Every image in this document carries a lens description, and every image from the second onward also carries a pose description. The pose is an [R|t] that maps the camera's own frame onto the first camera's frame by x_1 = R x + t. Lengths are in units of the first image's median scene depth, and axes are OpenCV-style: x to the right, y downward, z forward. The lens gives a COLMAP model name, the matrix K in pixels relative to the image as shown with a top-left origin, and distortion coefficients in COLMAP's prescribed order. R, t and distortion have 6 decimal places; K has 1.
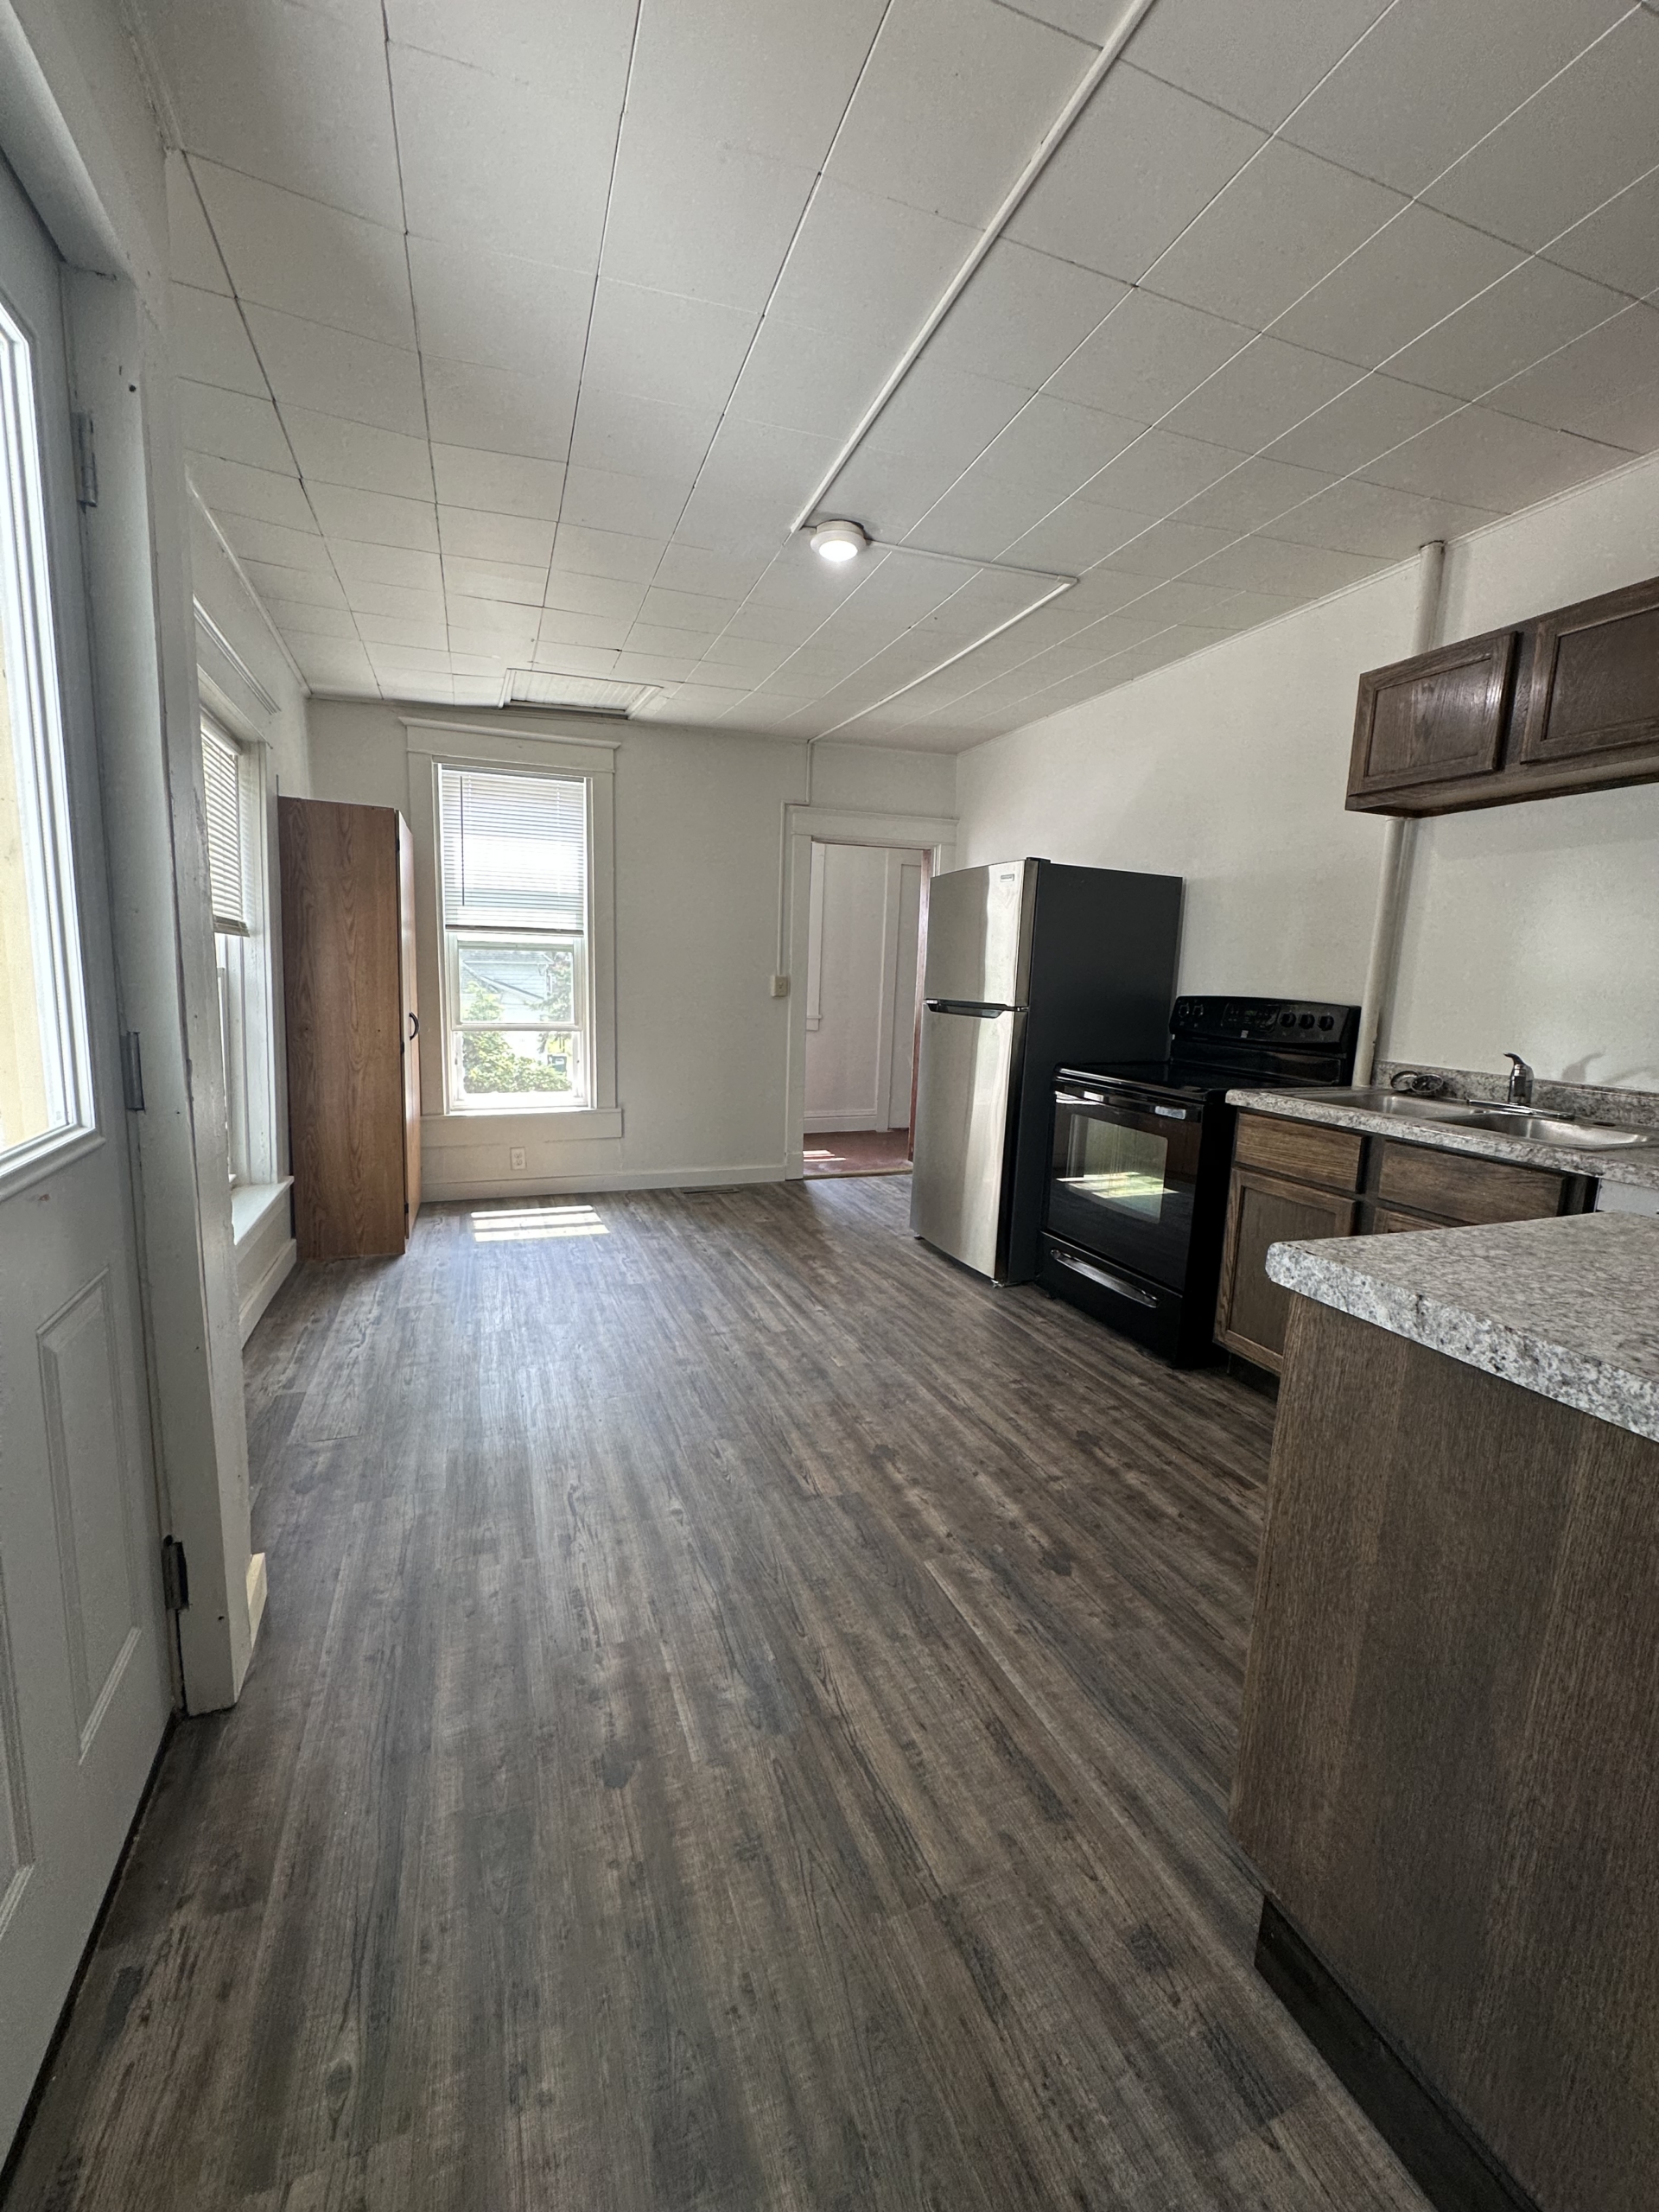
lens RADIAL K [[884.4, 0, 829.5], [0, 884.4, 1106.0], [0, 0, 1]] dist [-0.001122, 0.000757]
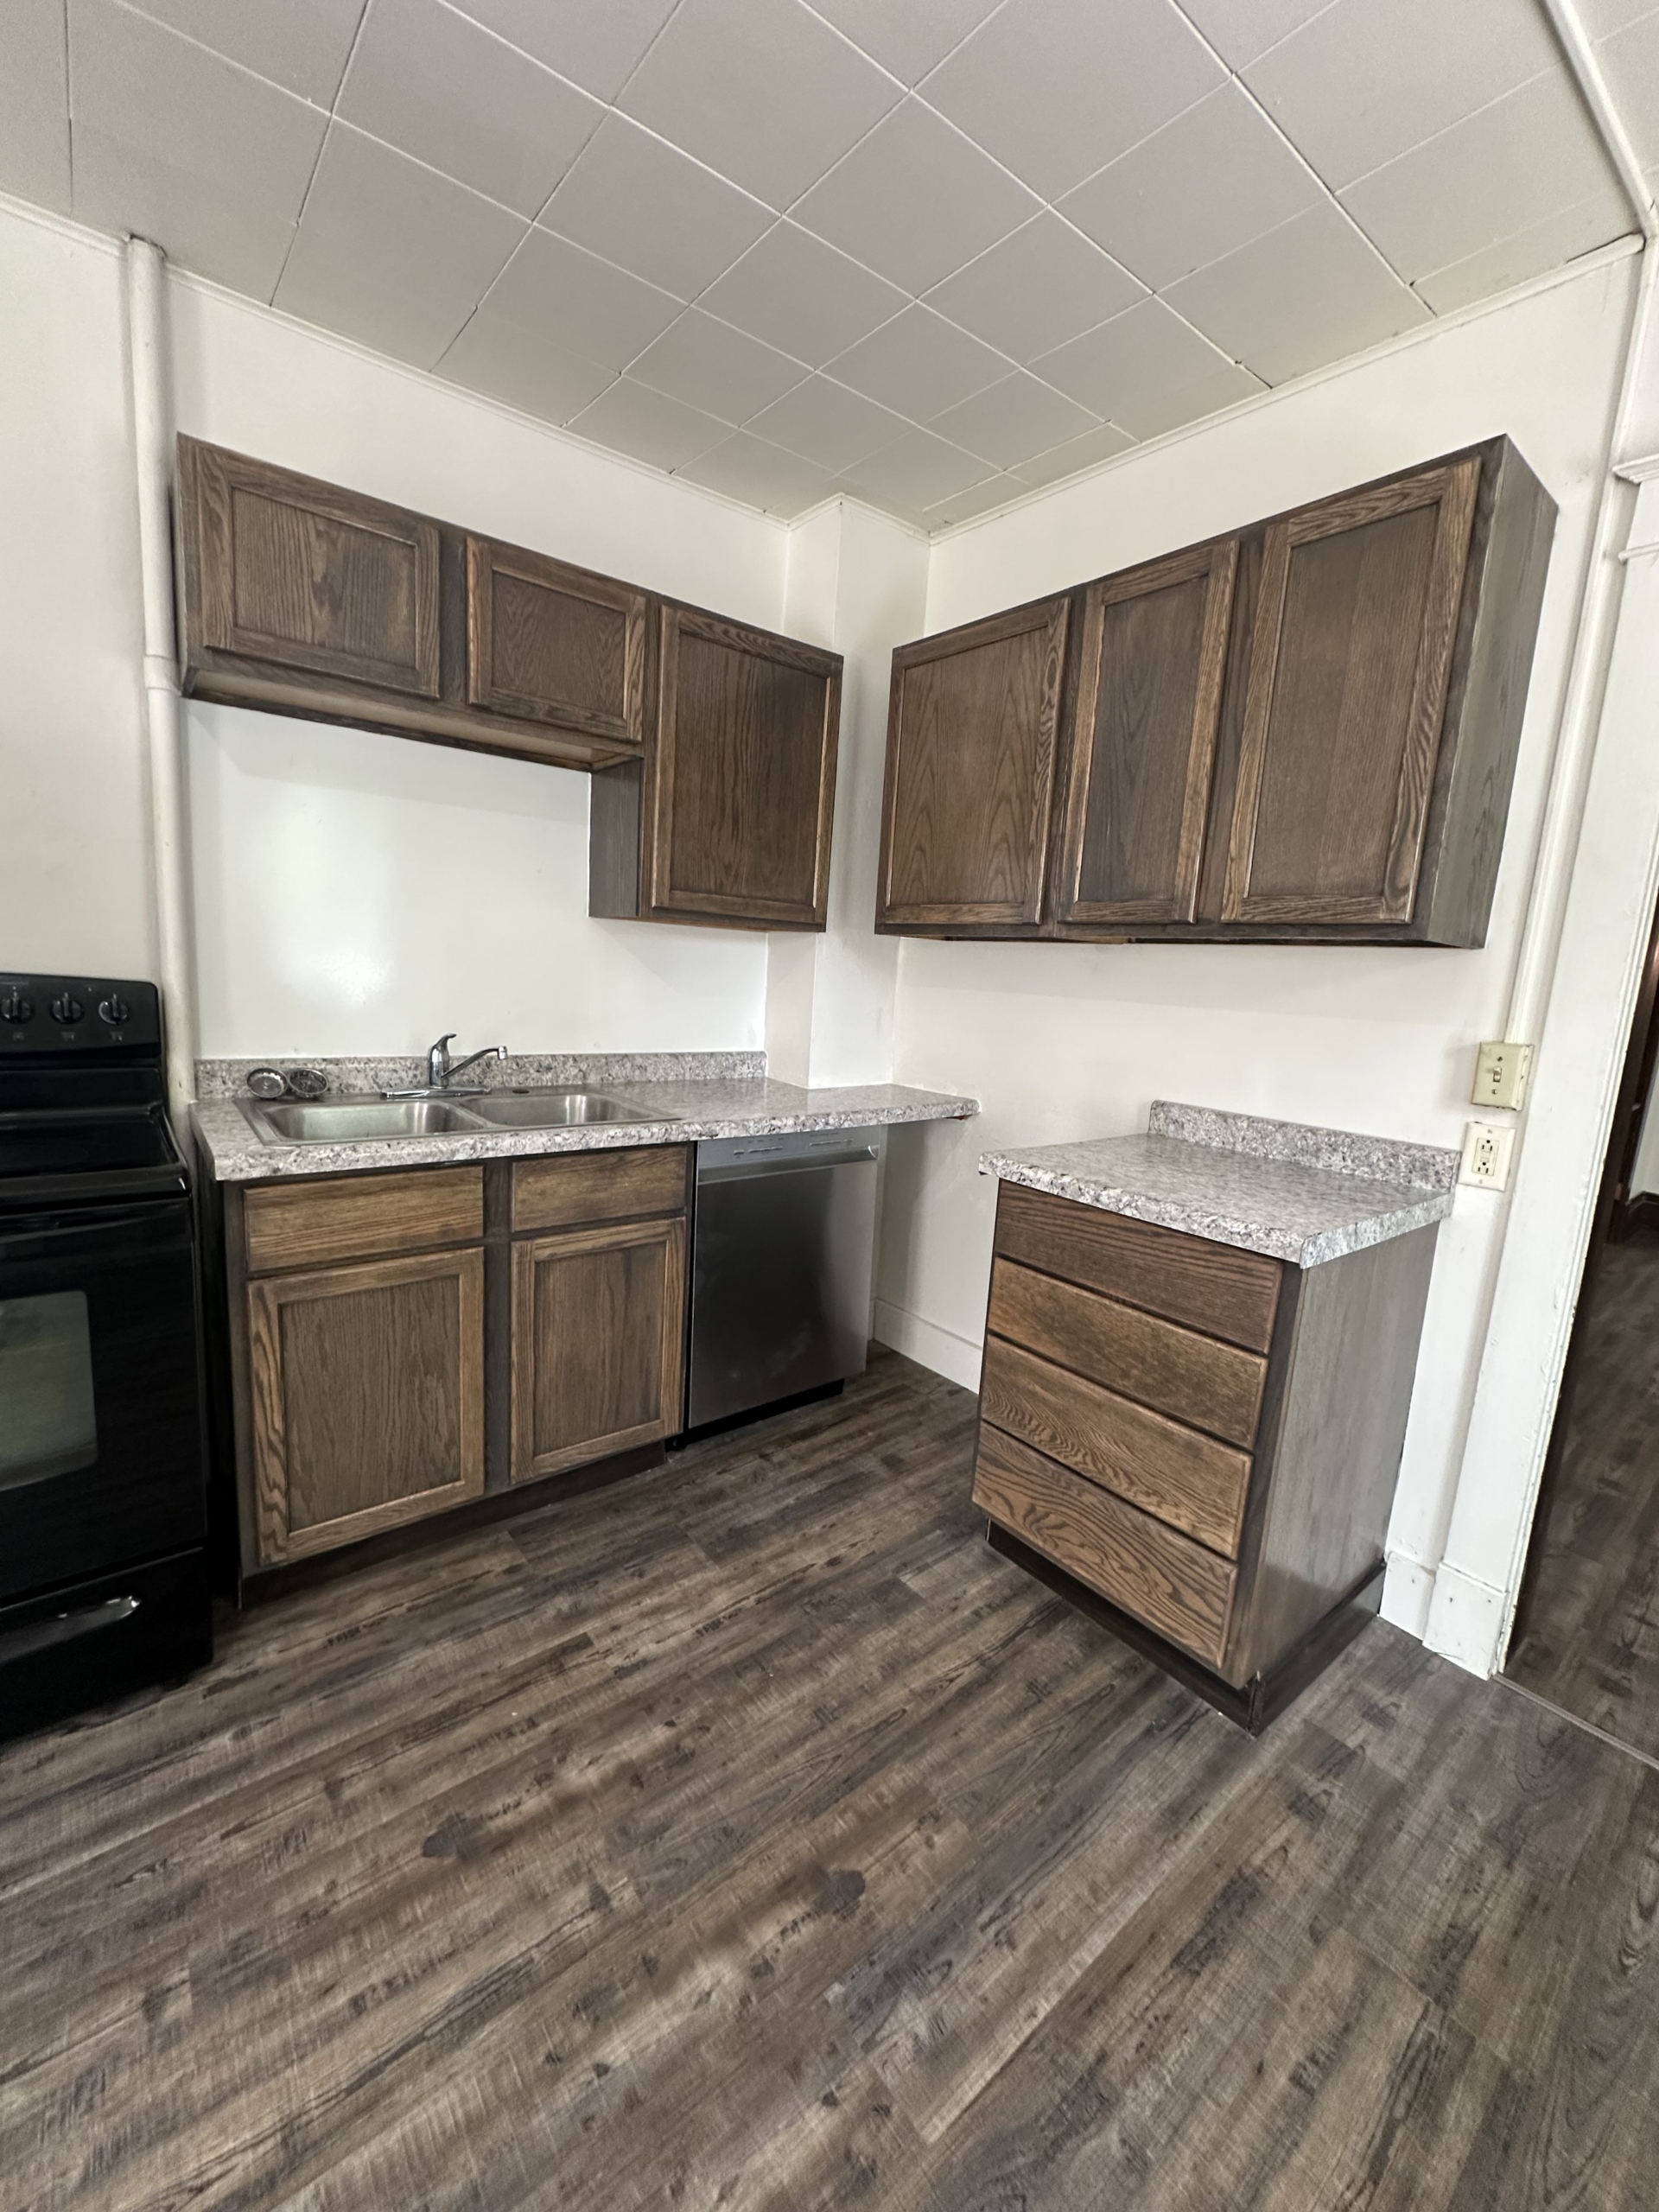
lens RADIAL K [[884.4, 0, 829.5], [0, 884.4, 1106.0], [0, 0, 1]] dist [-0.001122, 0.000757]
pose [[-0.298298, -0.204891, 0.932222, -0.213709], [0.075259, 0.968598, 0.236968, -0.190217], [-0.951501, 0.140845, -0.273511, 0.988111]]
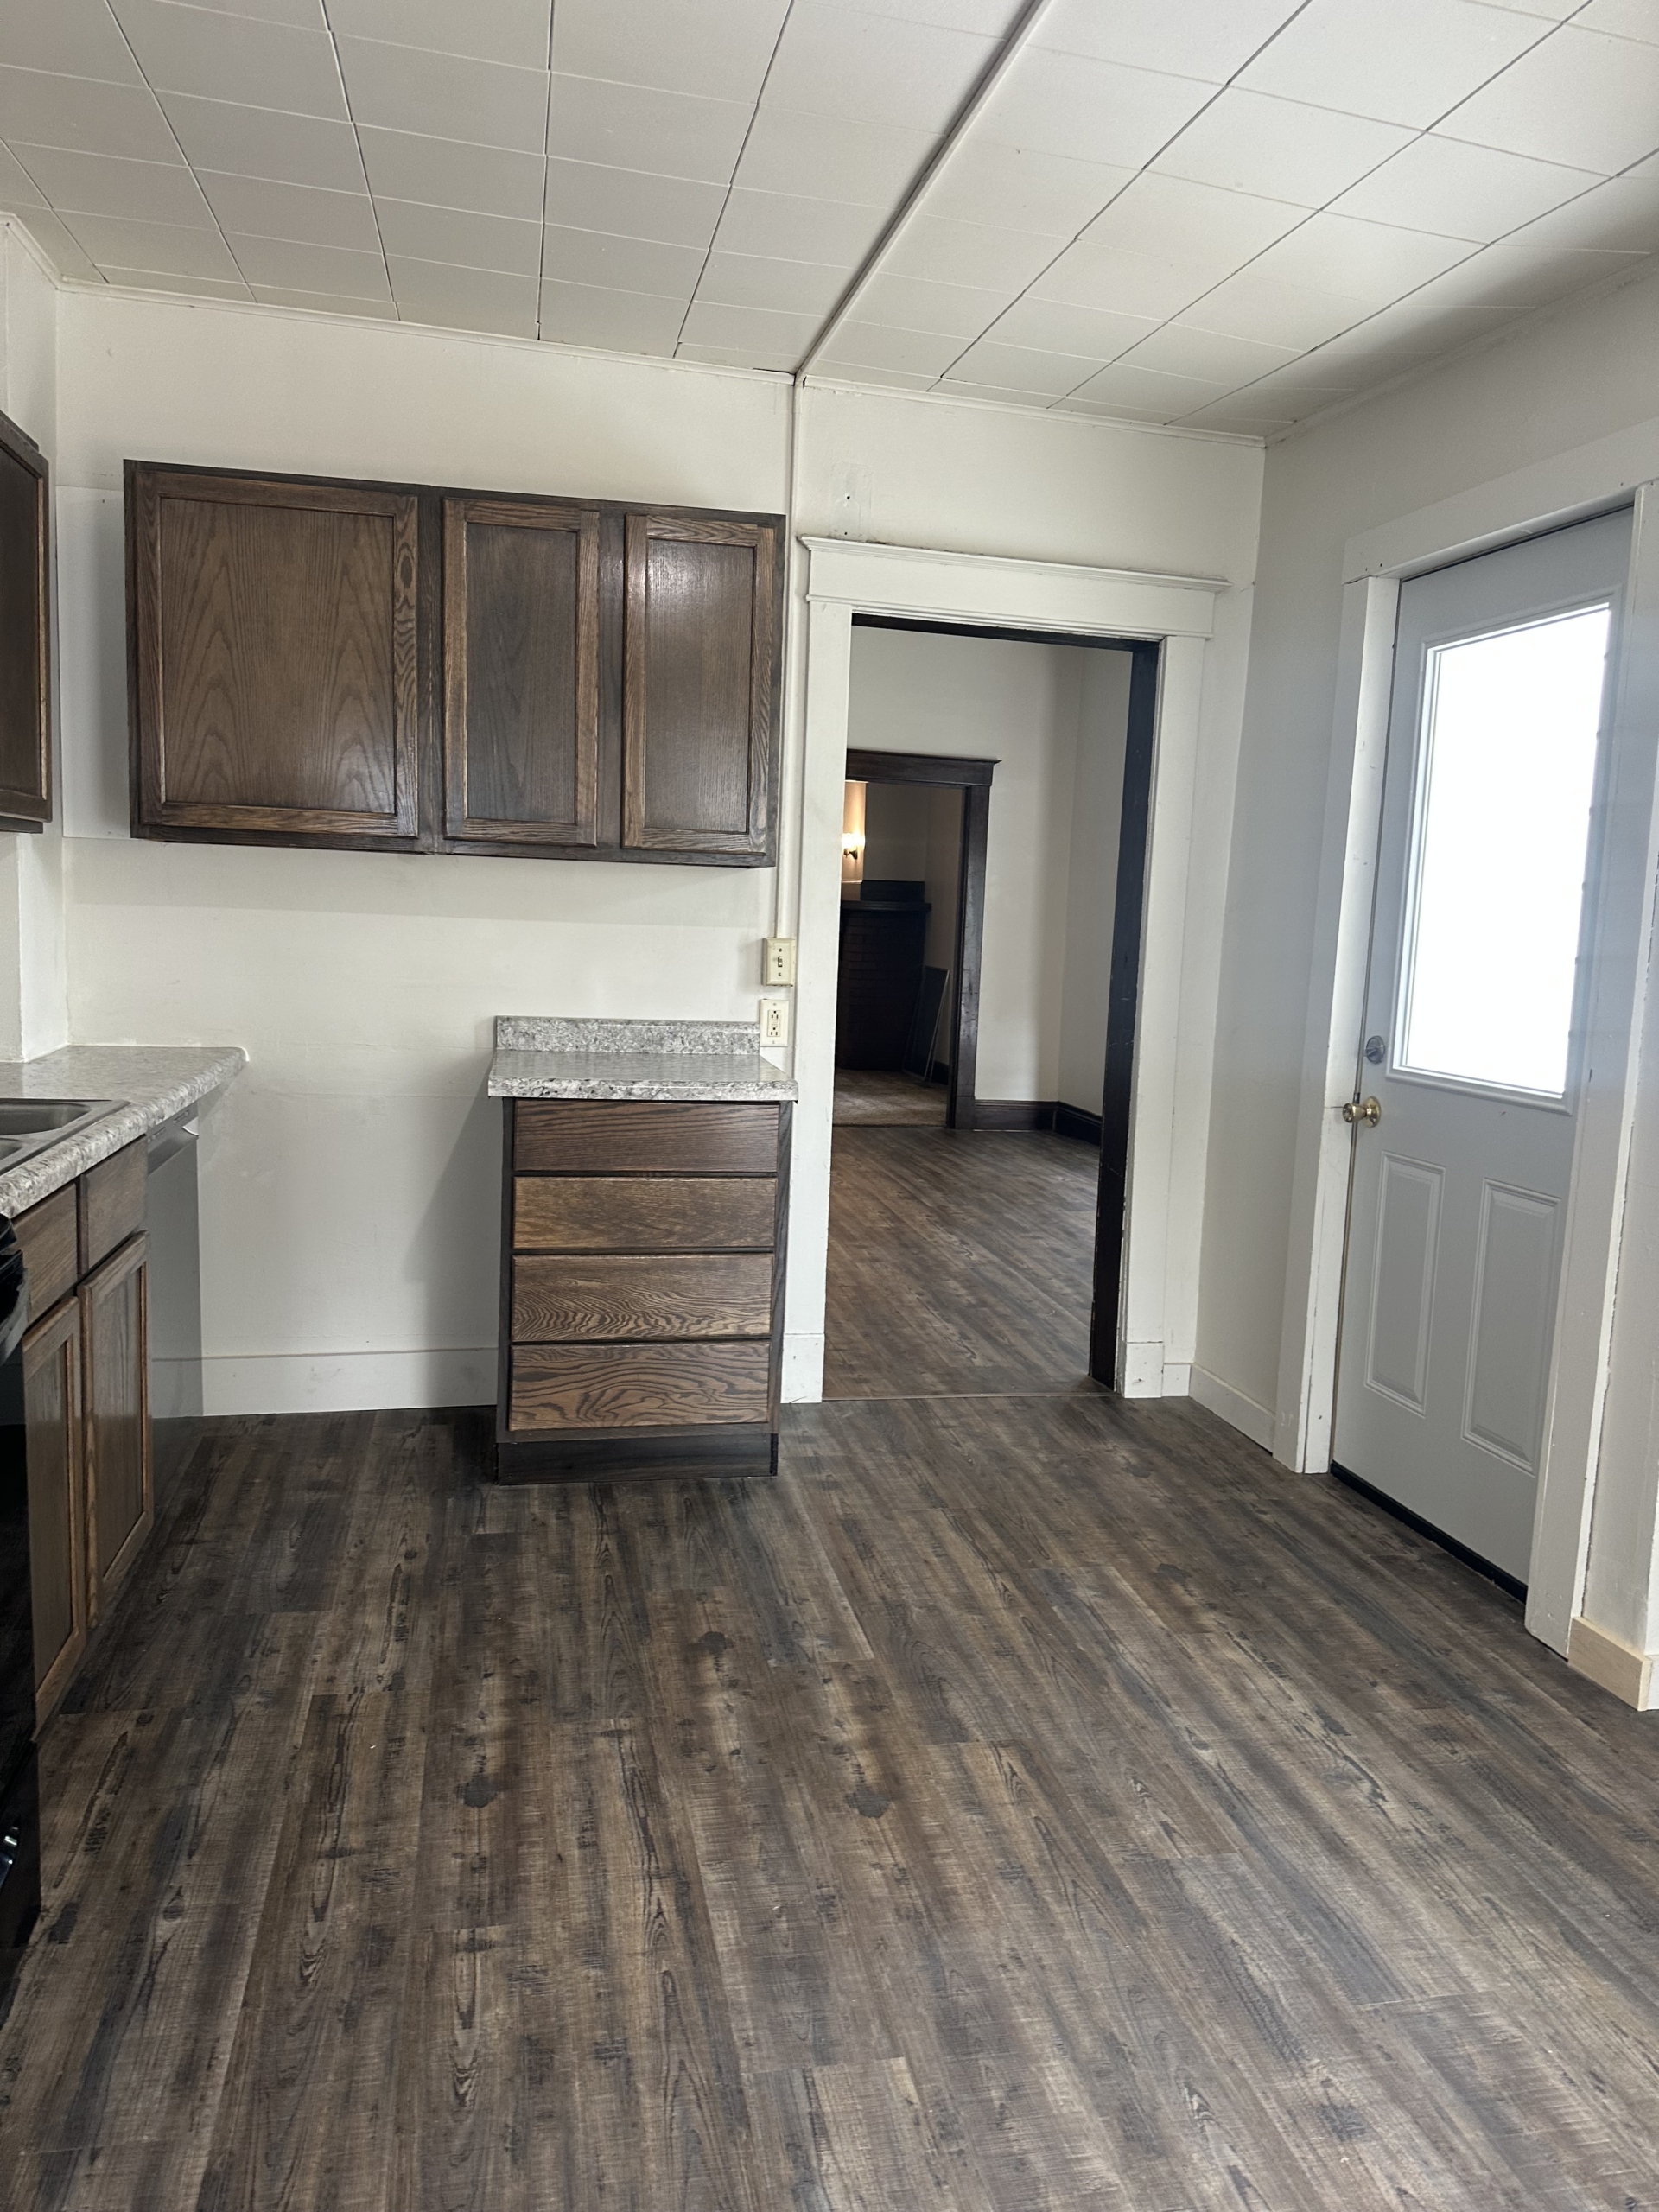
lens RADIAL K [[1539.4, 0, 819.2], [0, 1539.4, 1109.7], [0, 0, 1]] dist [0.187818, -0.352737]
pose [[-0.980982, -0.097273, 0.167964, -0.035130], [-0.046571, 0.958038, 0.282832, -0.344574], [-0.188428, 0.269631, -0.944348, 2.001507]]
